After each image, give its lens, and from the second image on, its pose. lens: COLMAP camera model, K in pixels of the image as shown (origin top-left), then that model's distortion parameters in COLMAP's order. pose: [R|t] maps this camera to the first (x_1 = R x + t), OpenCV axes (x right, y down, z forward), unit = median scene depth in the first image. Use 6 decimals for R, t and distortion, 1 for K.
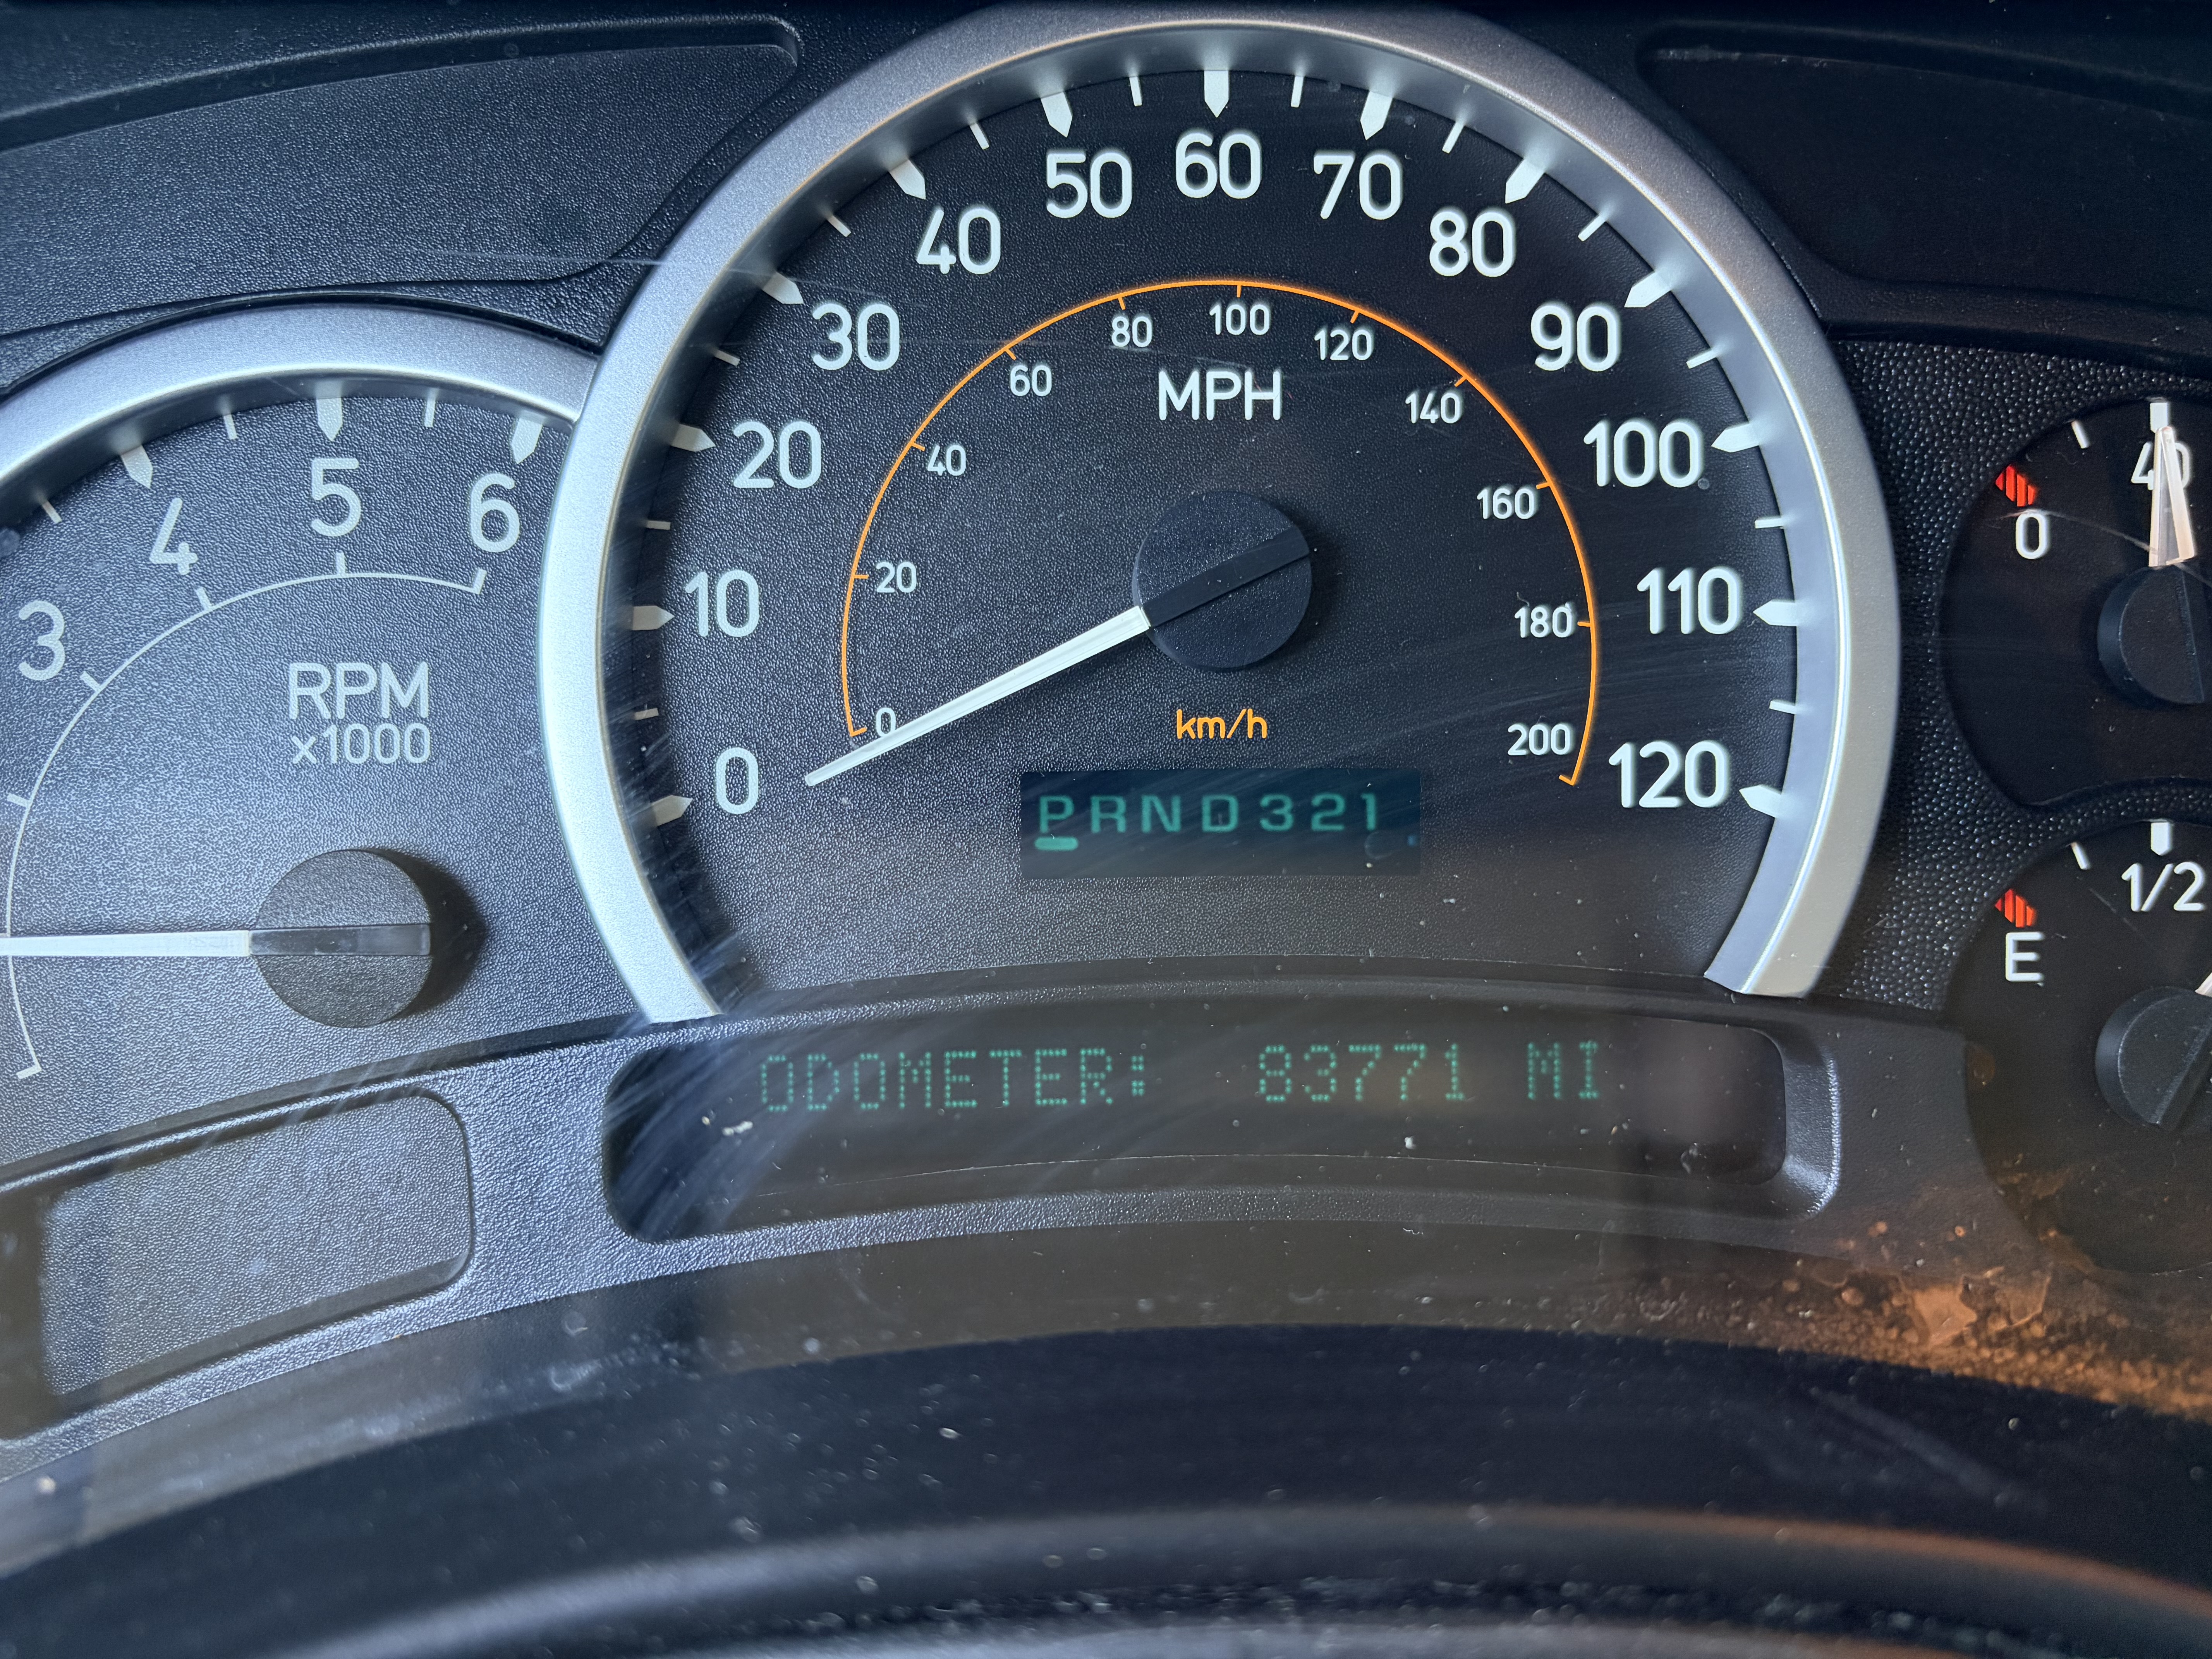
lens RADIAL K [[1663.8, 0, 1101.3], [0, 1663.8, 841.1], [0, 0, 1]] dist [0.044419, -0.058094]
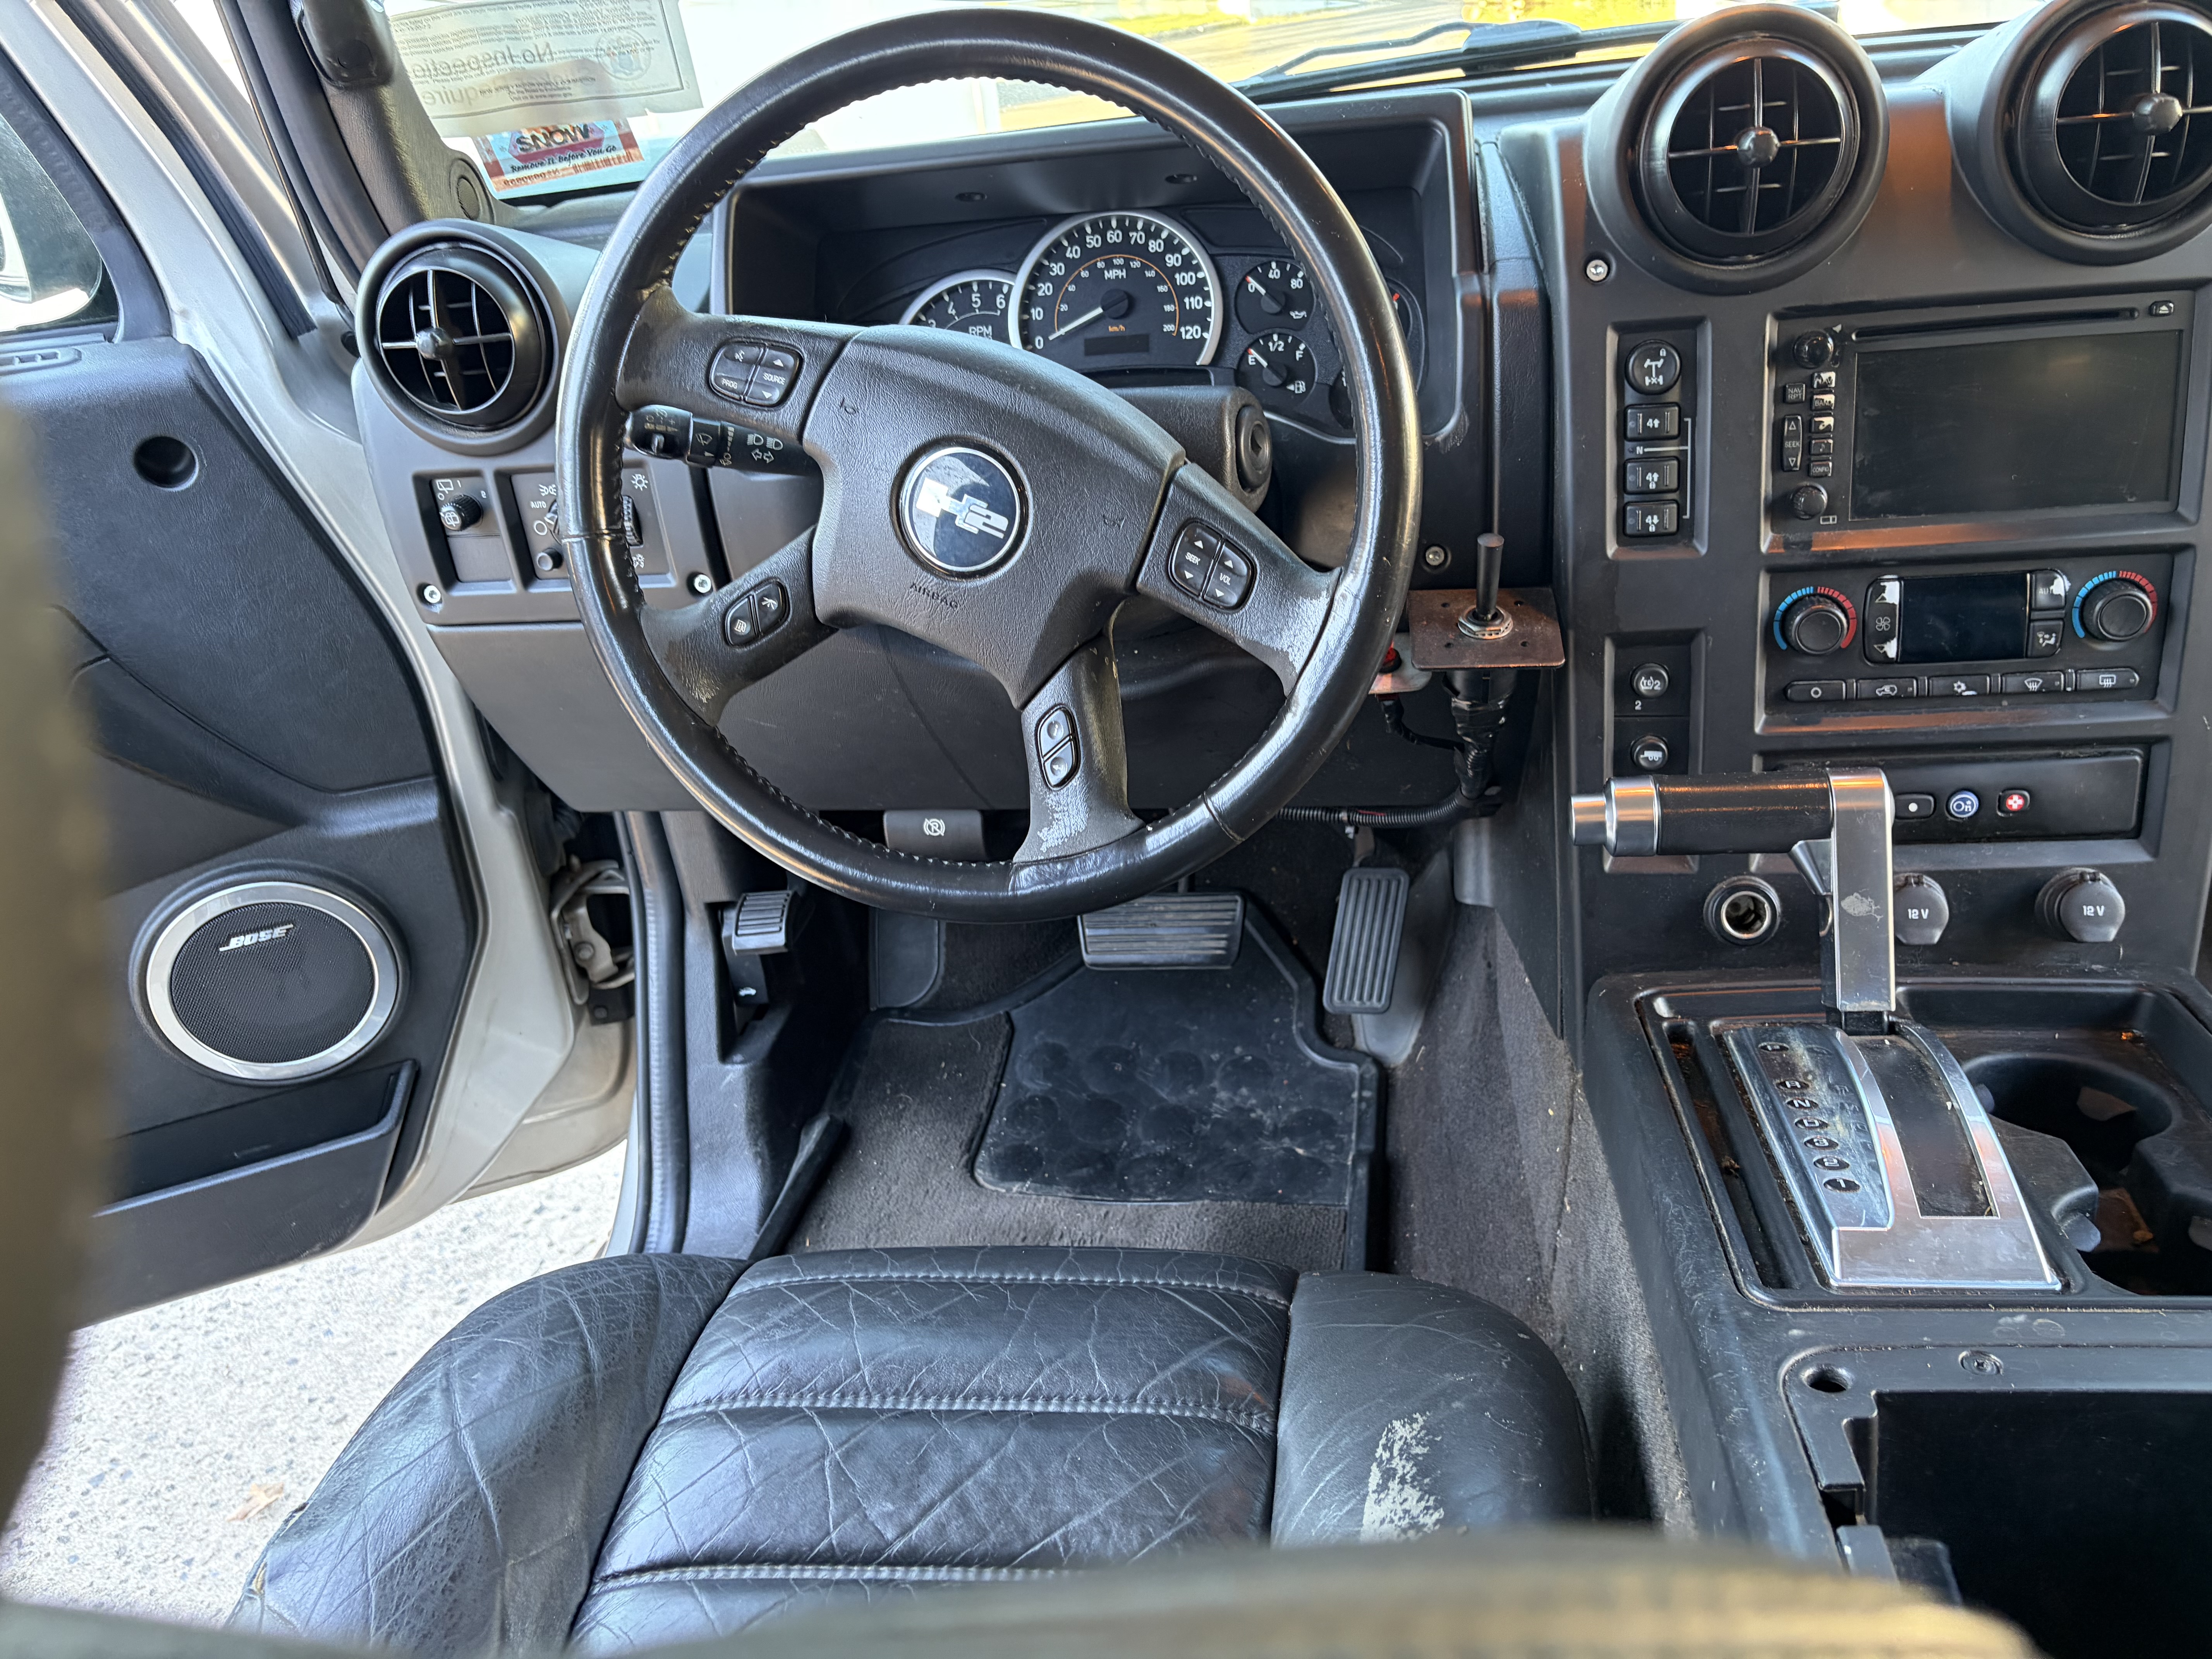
lens RADIAL K [[1663.8, 0, 1137.3], [0, 1663.8, 798.8], [0, 0, 1]] dist [0.044419, -0.058094]
pose [[0.987808, -0.023373, -0.153912, 1.045163], [0.027842, 0.999249, 0.026944, 1.488677], [0.153167, -0.030901, 0.987717, -5.083396]]
